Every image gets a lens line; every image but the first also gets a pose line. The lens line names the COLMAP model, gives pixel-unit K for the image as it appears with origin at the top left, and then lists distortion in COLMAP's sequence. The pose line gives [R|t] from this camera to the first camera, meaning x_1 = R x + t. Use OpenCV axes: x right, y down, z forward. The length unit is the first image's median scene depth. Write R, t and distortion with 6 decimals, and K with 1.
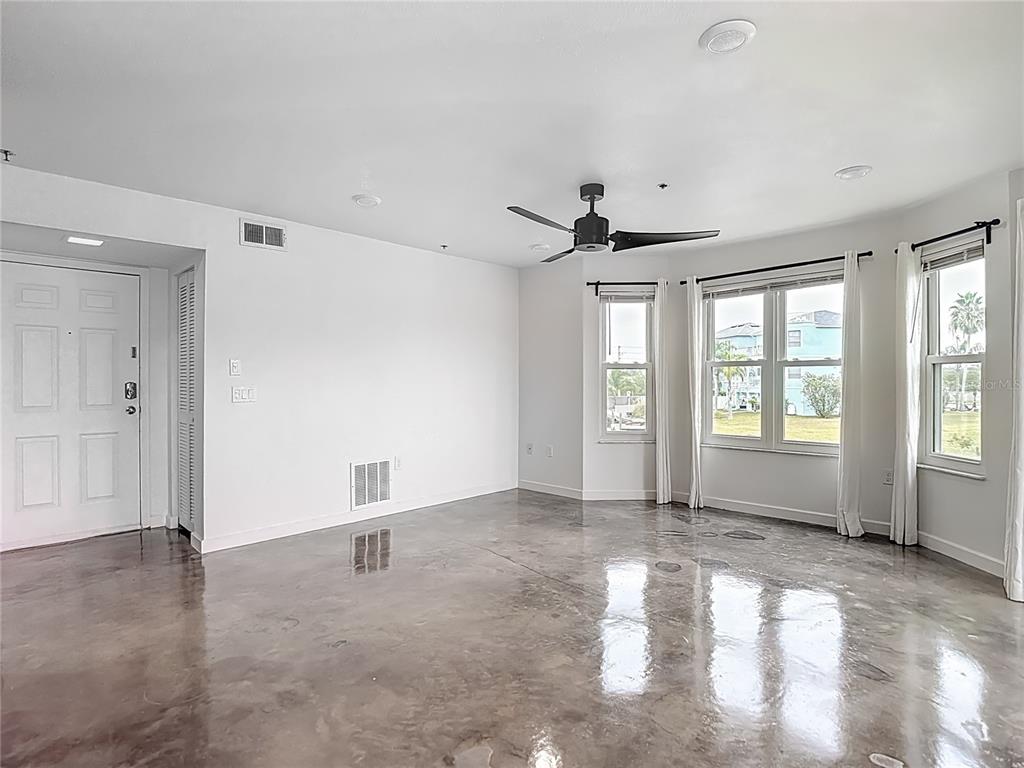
lens RADIAL K [[548.2, 0, 515.6], [0, 548.2, 381.9], [0, 0, 1]] dist [0.043933, -0.055080]
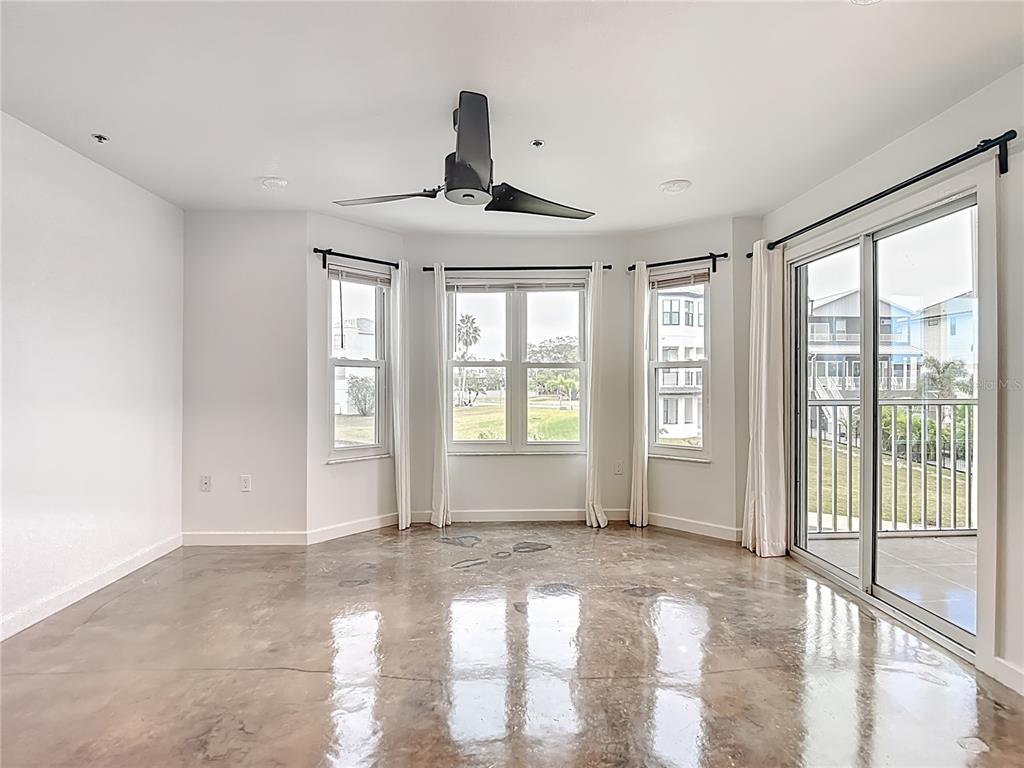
lens RADIAL K [[548.2, 0, 515.6], [0, 548.2, 381.9], [0, 0, 1]] dist [0.043933, -0.055080]
pose [[0.687959, 0.002758, 0.725744, -0.241370], [-0.001334, 0.999996, -0.002535, -0.000236], [-0.725748, 0.000776, 0.687960, 0.322018]]
